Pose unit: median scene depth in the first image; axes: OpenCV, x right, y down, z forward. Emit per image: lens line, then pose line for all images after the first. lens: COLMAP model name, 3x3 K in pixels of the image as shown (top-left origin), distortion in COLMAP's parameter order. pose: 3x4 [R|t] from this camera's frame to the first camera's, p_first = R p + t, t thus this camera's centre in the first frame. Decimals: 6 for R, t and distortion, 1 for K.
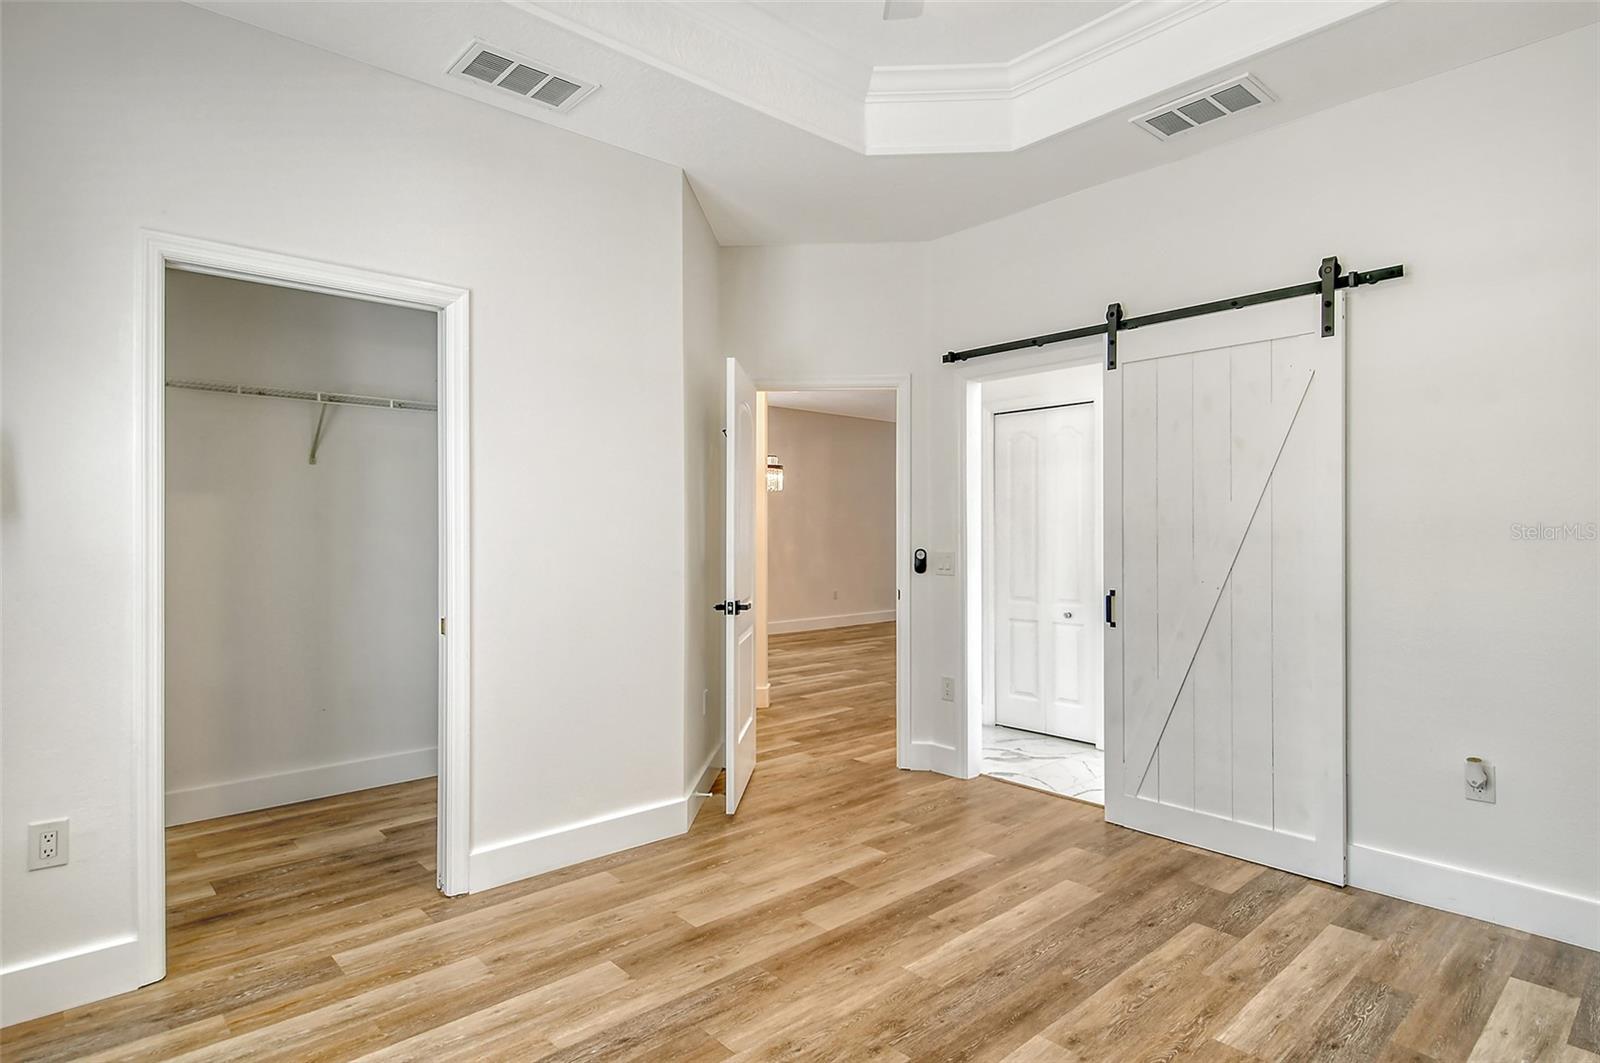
lens RADIAL K [[854.0, 0, 804.4], [0, 854.0, 531.4], [0, 0, 1]] dist [0.028255, -0.025771]
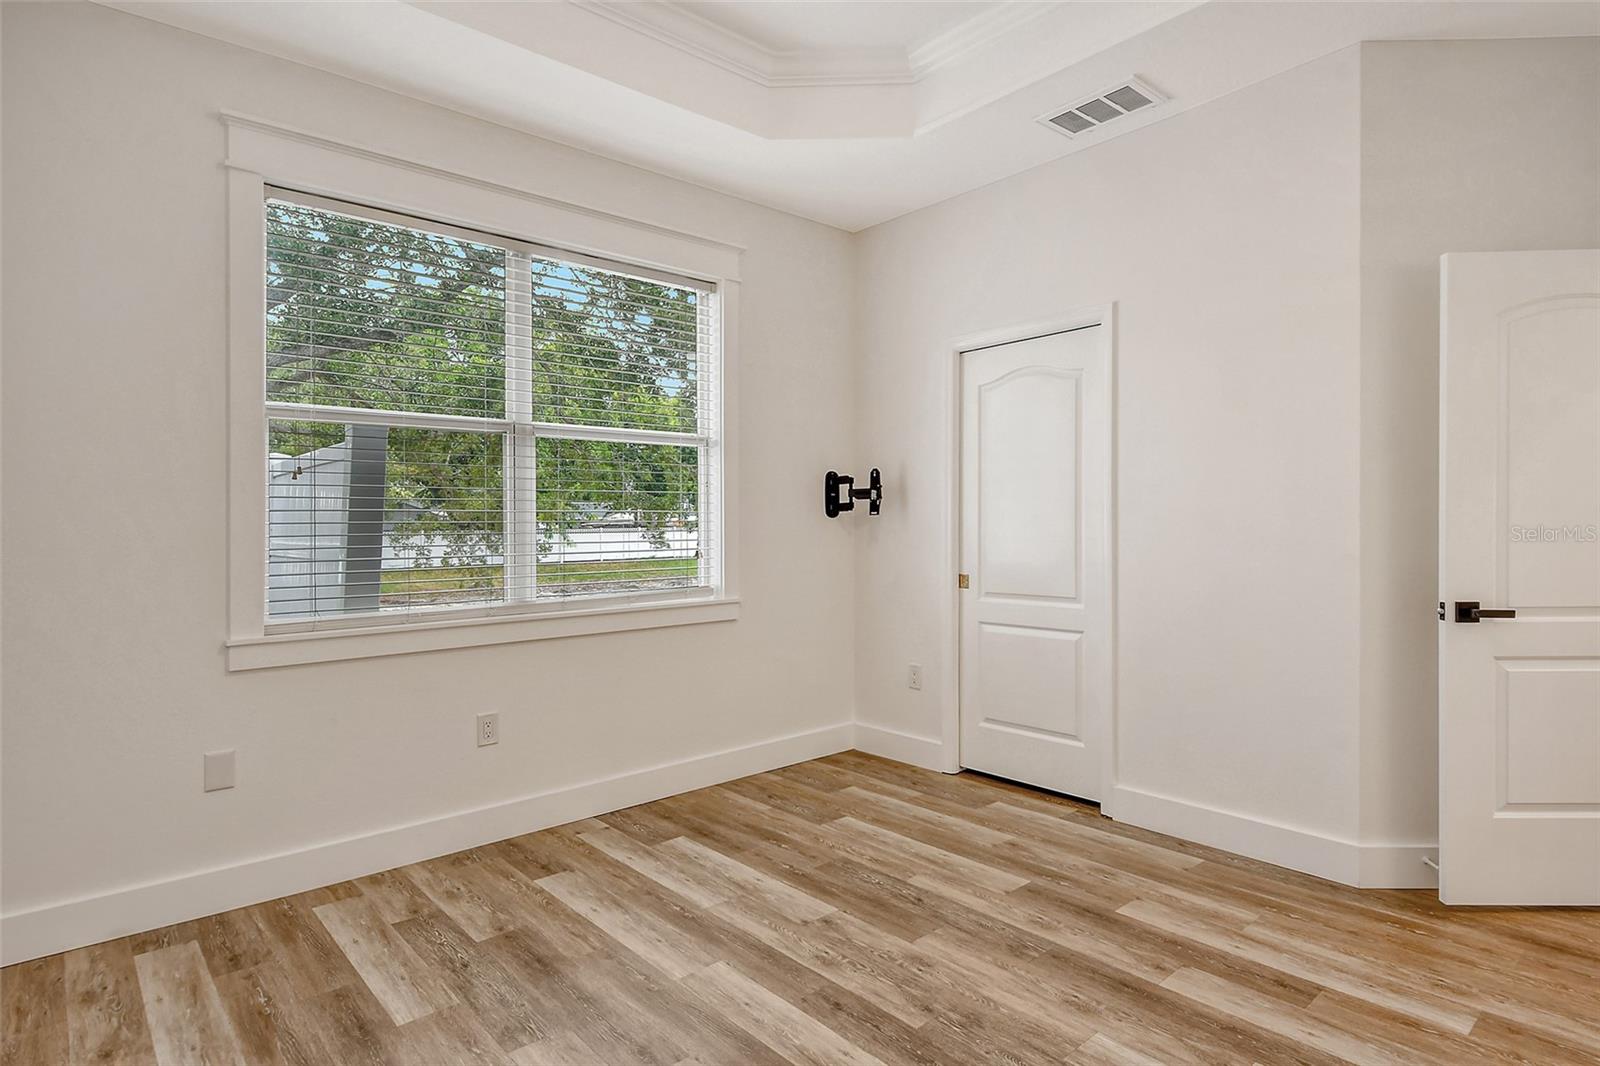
lens RADIAL K [[854.0, 0, 806.5], [0, 854.0, 525.7], [0, 0, 1]] dist [0.028255, -0.025771]
pose [[-0.017390, 0.007862, -0.999818, 0.875791], [0.010877, 0.999911, 0.007674, 0.017657], [0.999790, -0.010742, -0.017474, 0.702884]]
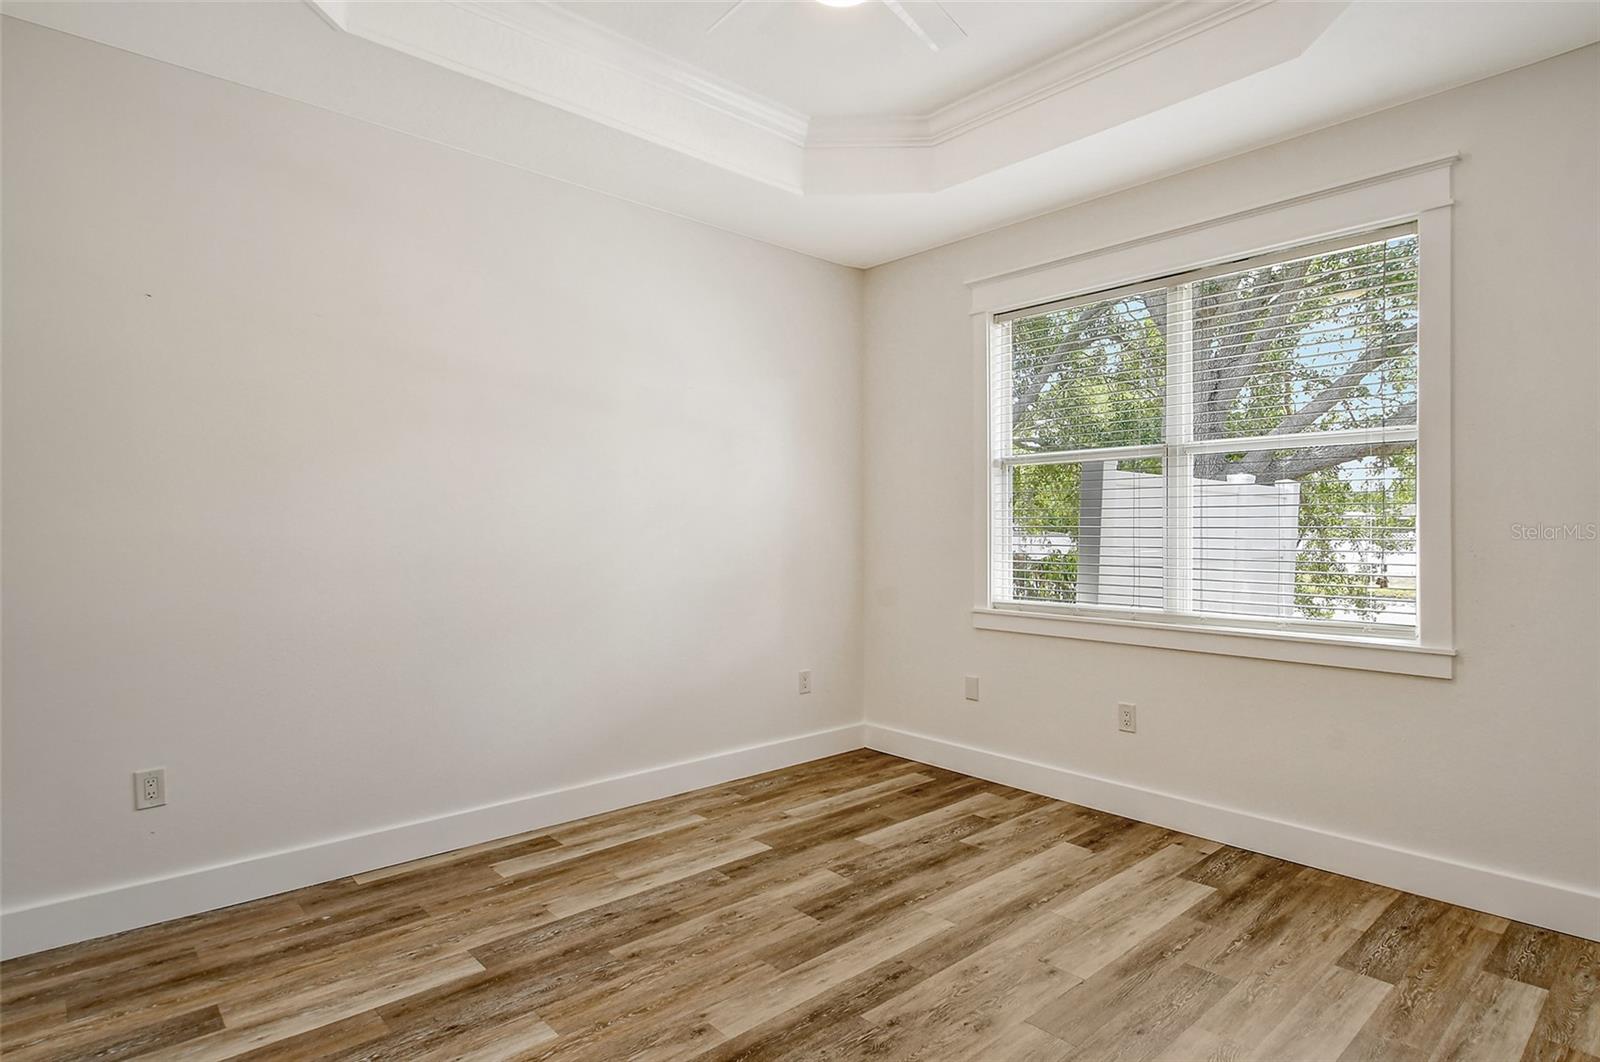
lens RADIAL K [[854.0, 0, 817.3], [0, 854.0, 528.7], [0, 0, 1]] dist [0.028255, -0.025771]
pose [[-0.999985, 0.003206, -0.004507, 0.134970], [0.003190, 0.999988, 0.003619, 0.008677], [0.004518, 0.003604, -0.999983, 1.617337]]
